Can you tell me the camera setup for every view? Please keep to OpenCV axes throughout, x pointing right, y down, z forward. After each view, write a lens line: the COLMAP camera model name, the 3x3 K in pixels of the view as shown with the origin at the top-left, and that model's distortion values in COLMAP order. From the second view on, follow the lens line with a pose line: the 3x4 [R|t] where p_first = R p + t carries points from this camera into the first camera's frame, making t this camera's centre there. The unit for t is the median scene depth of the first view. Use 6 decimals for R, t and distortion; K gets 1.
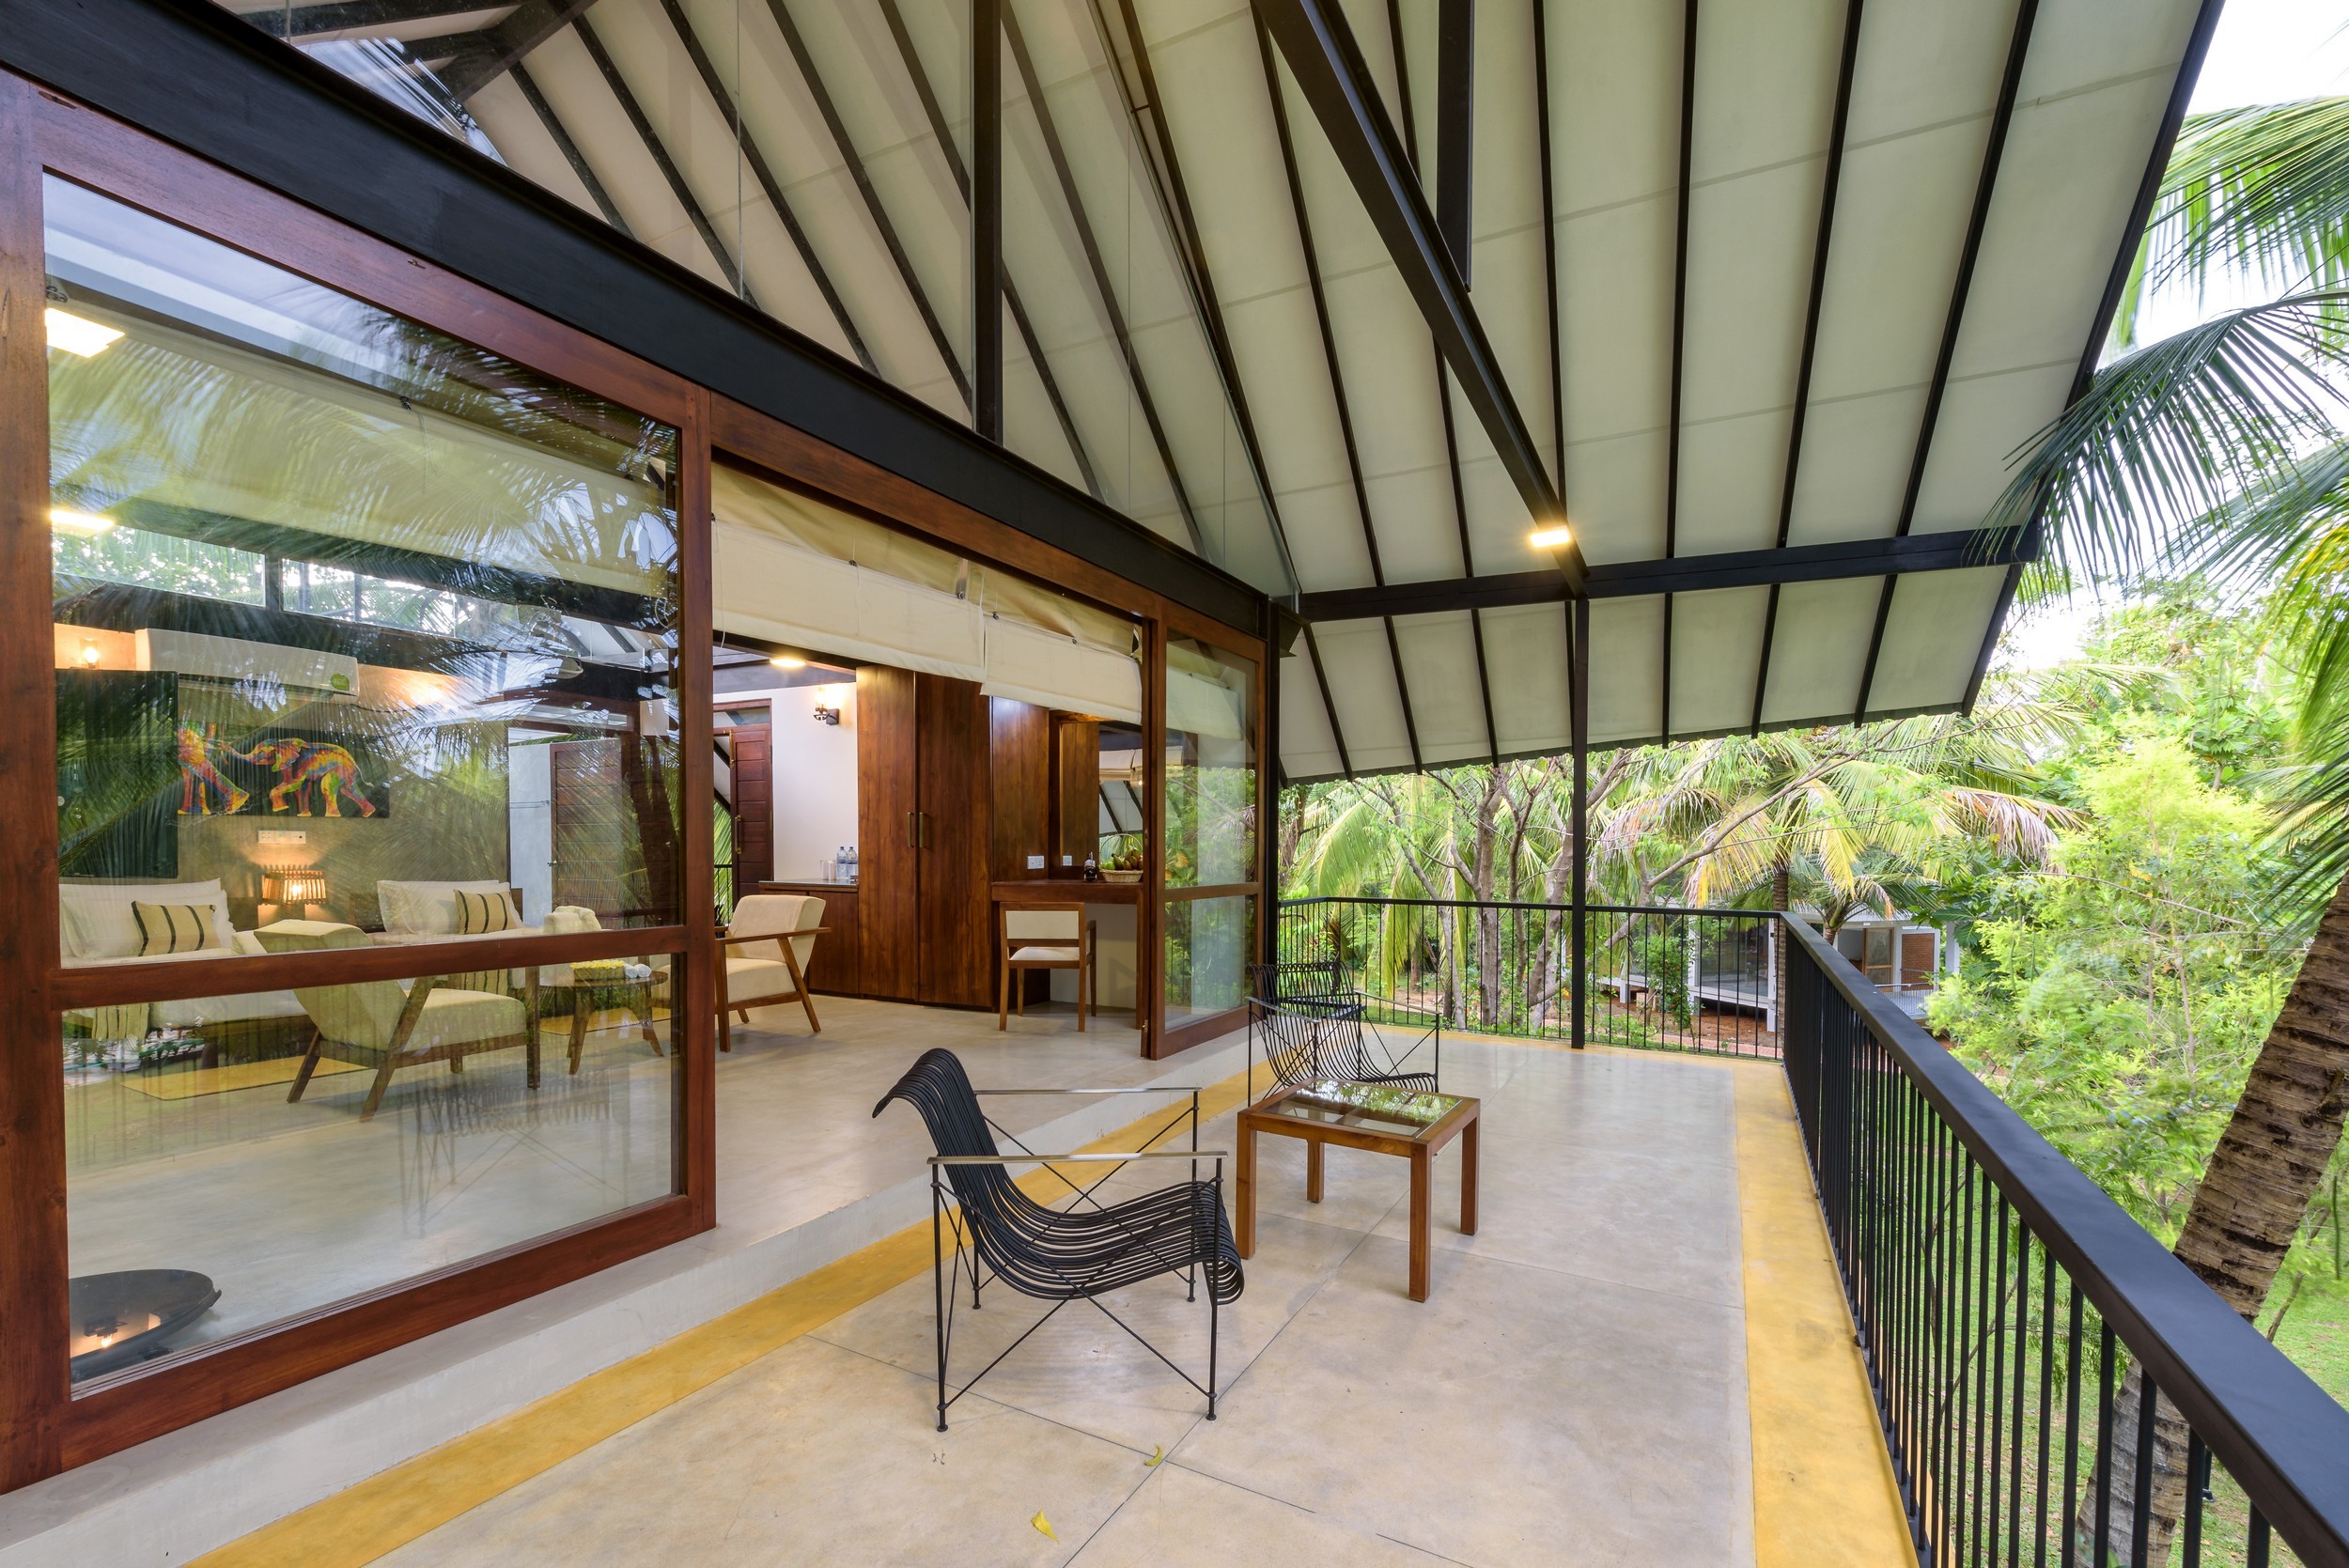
lens RADIAL K [[991.1, 0, 1240.3], [0, 991.1, 874.5], [0, 0, 1]] dist [-0.012225, -0.000579]
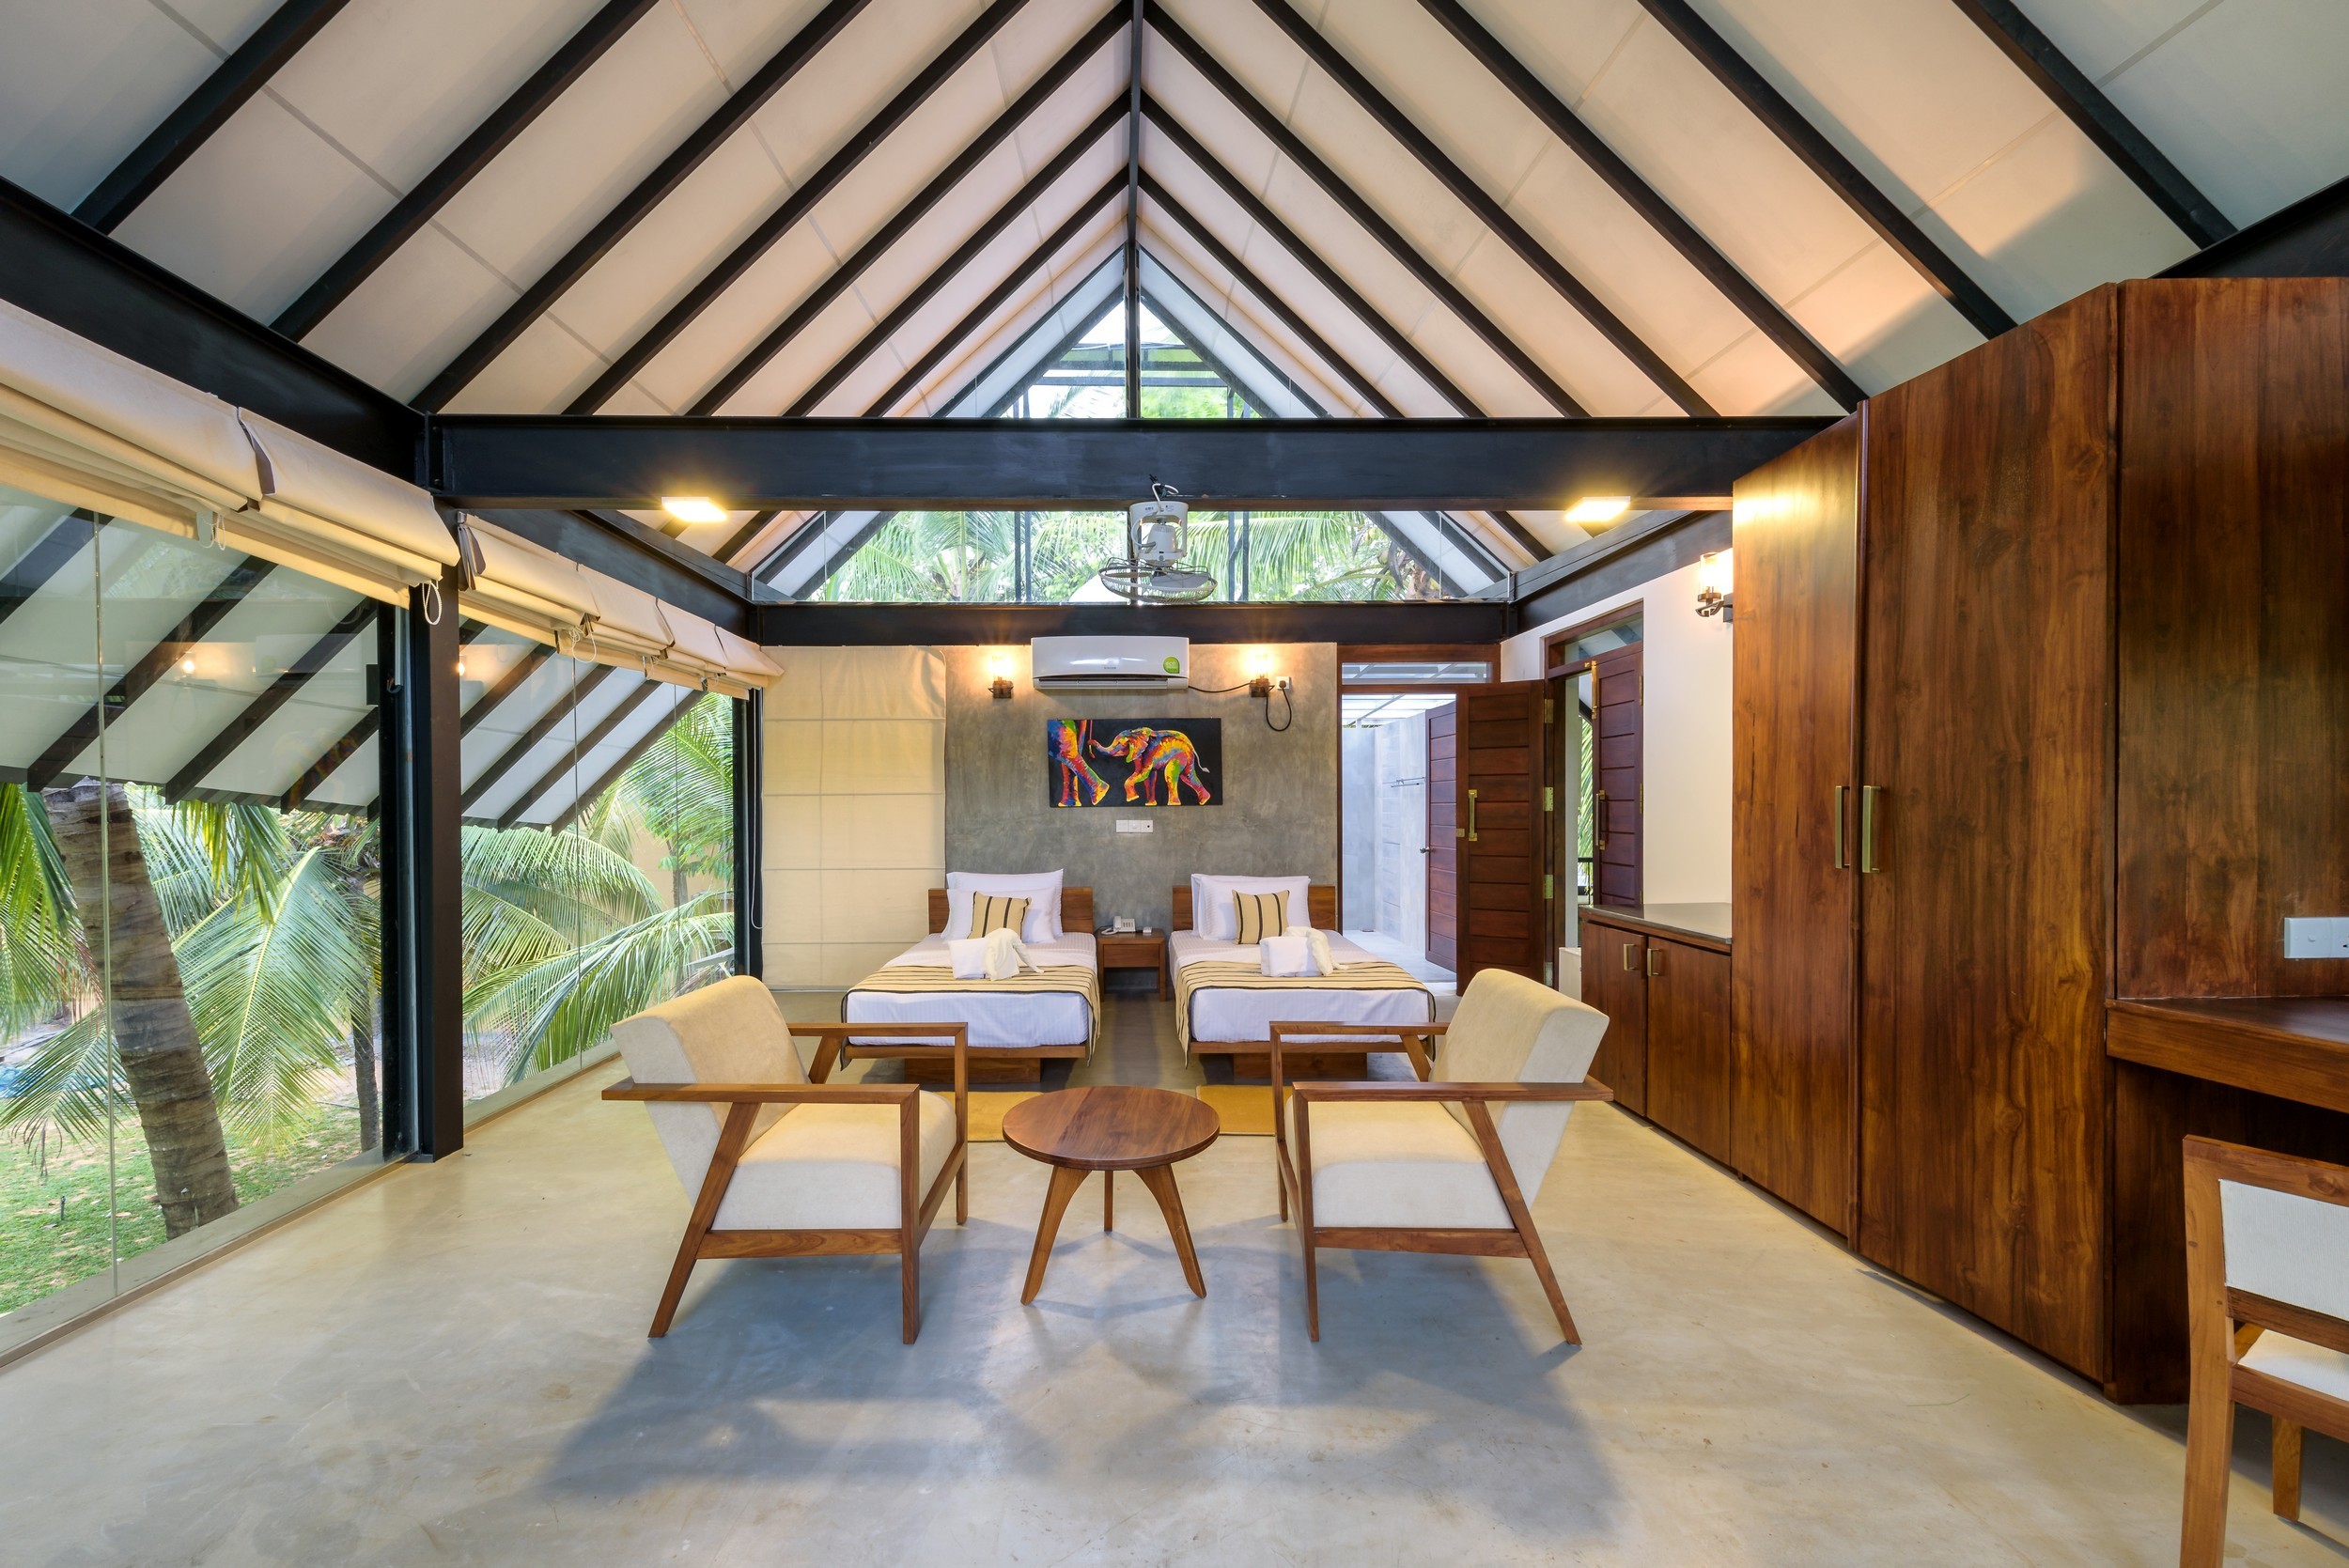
lens RADIAL K [[953.4, 0, 1114.9], [0, 953.4, 818.0], [0, 0, 1]] dist [0.017640, -0.001049]
pose [[0.440314, 0.002553, -0.897840, -0.105921], [-0.020888, 0.999754, -0.007402, -0.039317], [0.897601, 0.022013, 0.440259, 0.548866]]
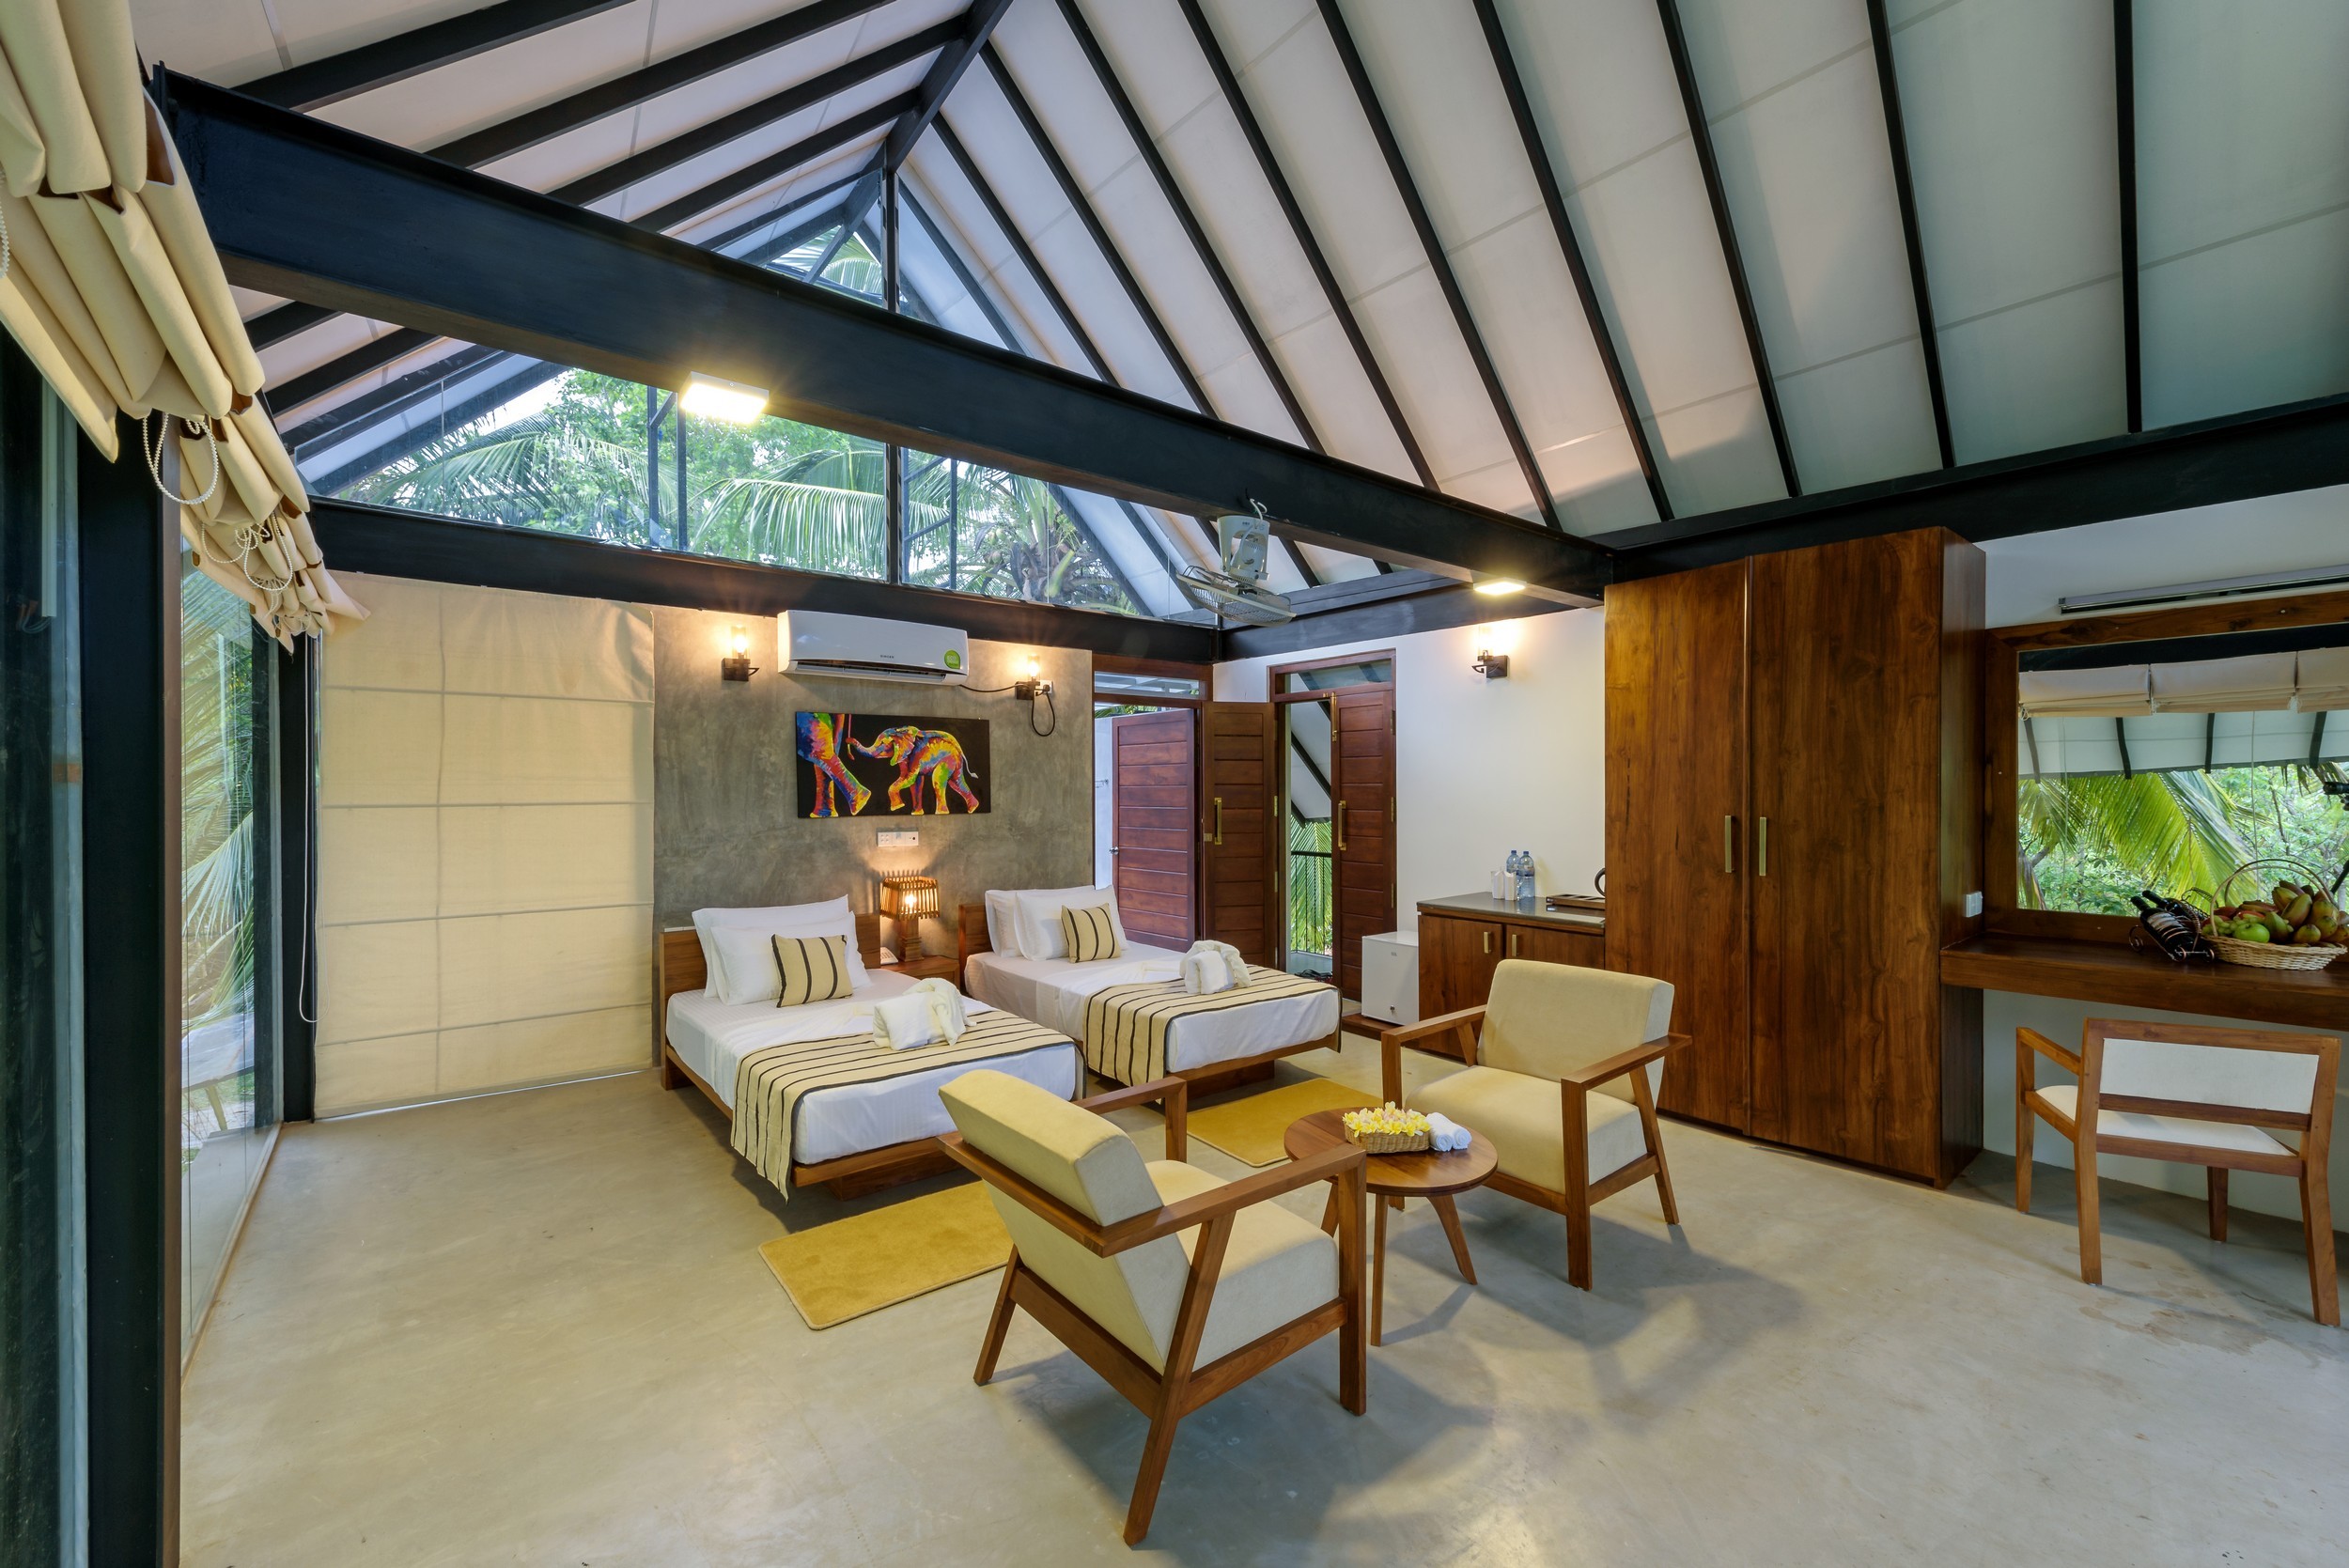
lens RADIAL K [[953.4, 0, 1173.4], [0, 953.4, 794.0], [0, 0, 1]] dist [0.017640, -0.001049]
pose [[0.903459, -0.005852, -0.428634, -0.386854], [-0.006020, 0.999635, -0.026337, -0.057639], [0.428632, 0.026375, 0.903094, 0.329722]]
